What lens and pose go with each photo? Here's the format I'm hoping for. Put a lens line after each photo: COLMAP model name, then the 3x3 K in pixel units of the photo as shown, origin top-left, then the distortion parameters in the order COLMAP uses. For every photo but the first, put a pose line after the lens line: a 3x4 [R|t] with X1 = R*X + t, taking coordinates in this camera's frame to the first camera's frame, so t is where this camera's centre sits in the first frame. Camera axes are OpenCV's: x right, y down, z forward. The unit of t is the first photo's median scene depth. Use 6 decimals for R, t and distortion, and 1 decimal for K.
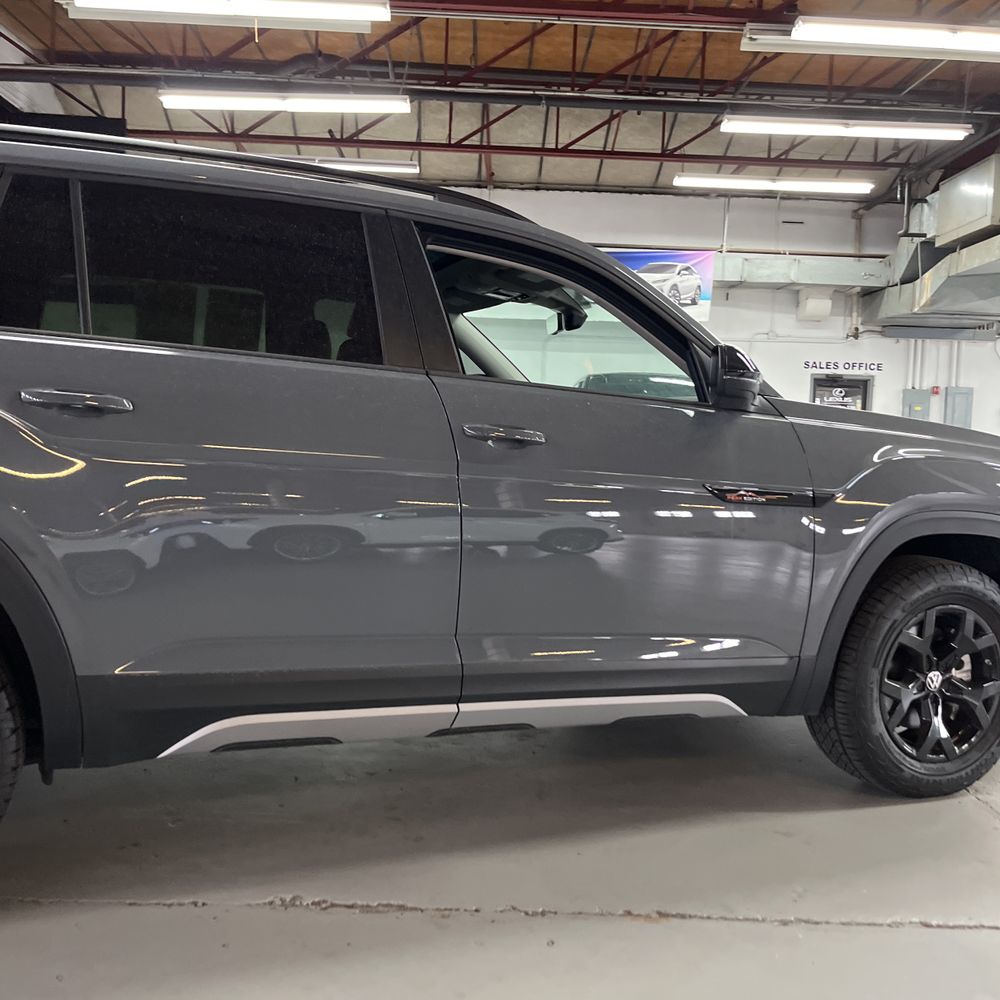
lens RADIAL K [[1020.7, 0, 499.1], [0, 1020.7, 503.8], [0, 0, 1]] dist [0.016629, 0.000000]
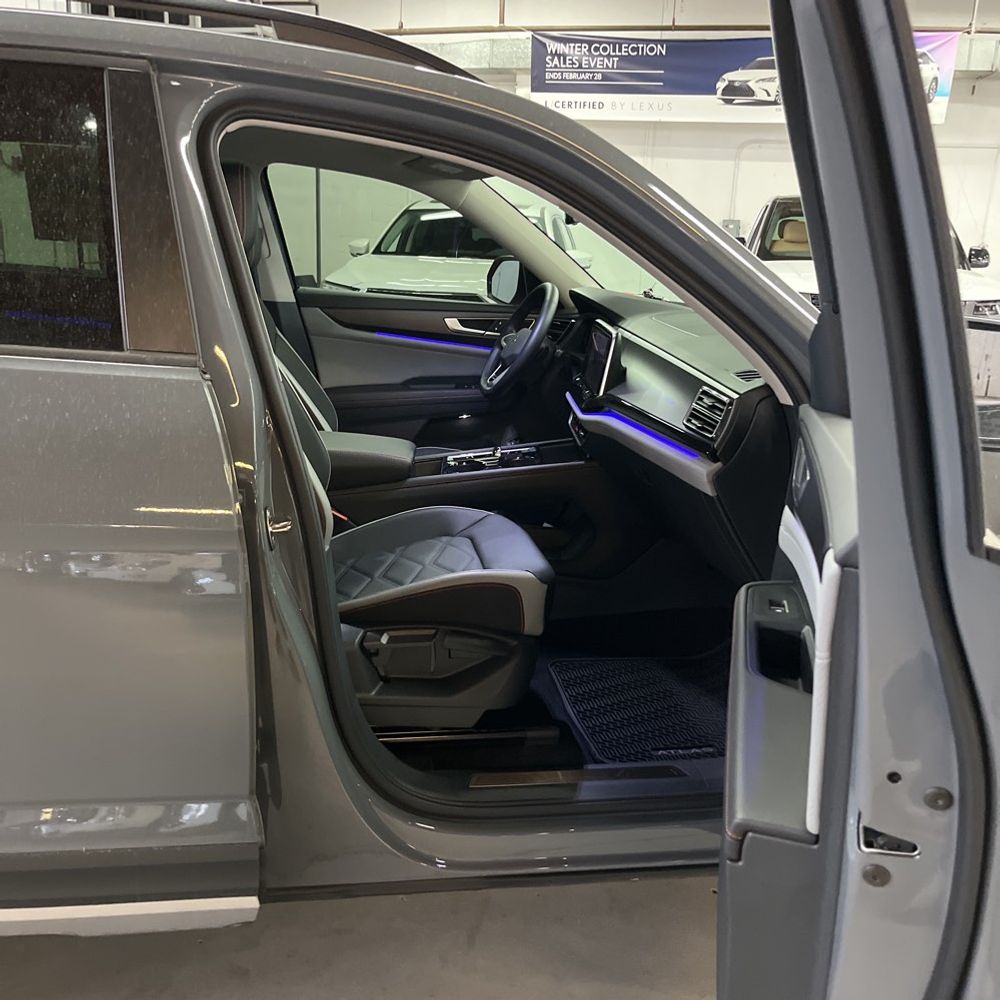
lens RADIAL K [[1020.7, 0, 502.2], [0, 1020.7, 498.9], [0, 0, 1]] dist [0.016629, 0.000000]
pose [[0.978250, 0.057633, -0.199262, 0.042472], [-0.019681, 0.982081, 0.187431, -0.032476], [0.206493, -0.179433, 0.961855, 0.091747]]
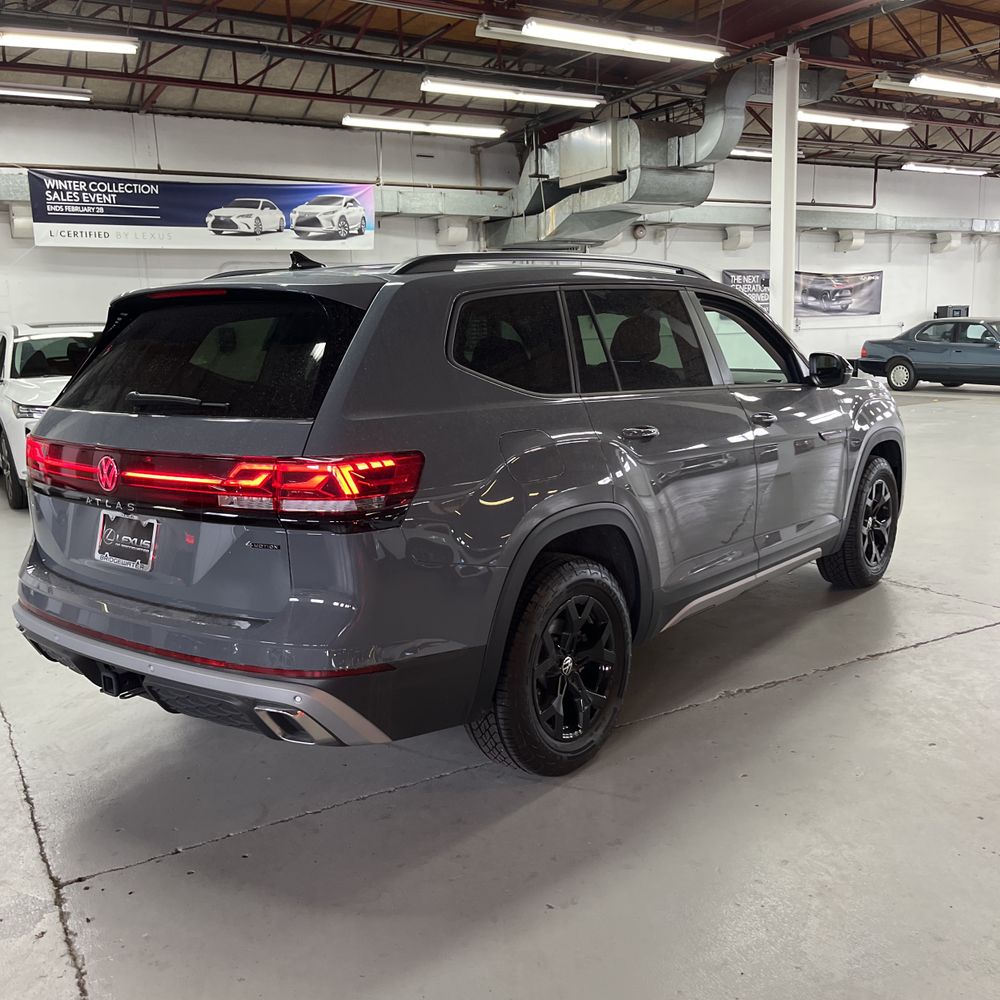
lens RADIAL K [[1020.7, 0, 521.6], [0, 1020.7, 524.4], [0, 0, 1]] dist [0.016629, 0.000000]
pose [[0.861777, -0.154495, 0.483189, -0.243916], [0.091919, 0.984285, 0.150775, -0.038219], [-0.498889, -0.085521, 0.862436, -0.063014]]
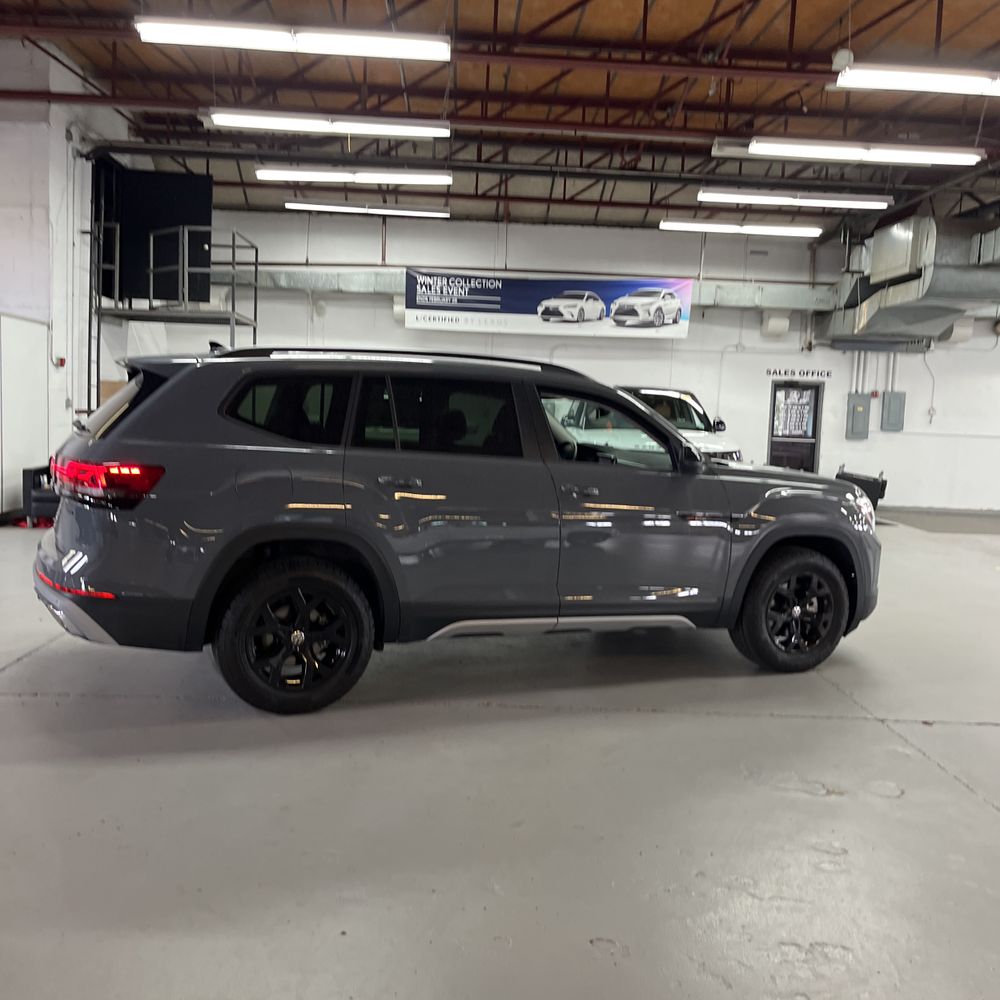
lens RADIAL K [[1020.7, 0, 491.8], [0, 1020.7, 496.5], [0, 0, 1]] dist [0.016629, 0.000000]
pose [[0.999931, 0.004494, 0.010861, -0.039408], [-0.004778, 0.999644, 0.026267, -0.021479], [-0.010739, -0.026317, 0.999596, -0.215523]]
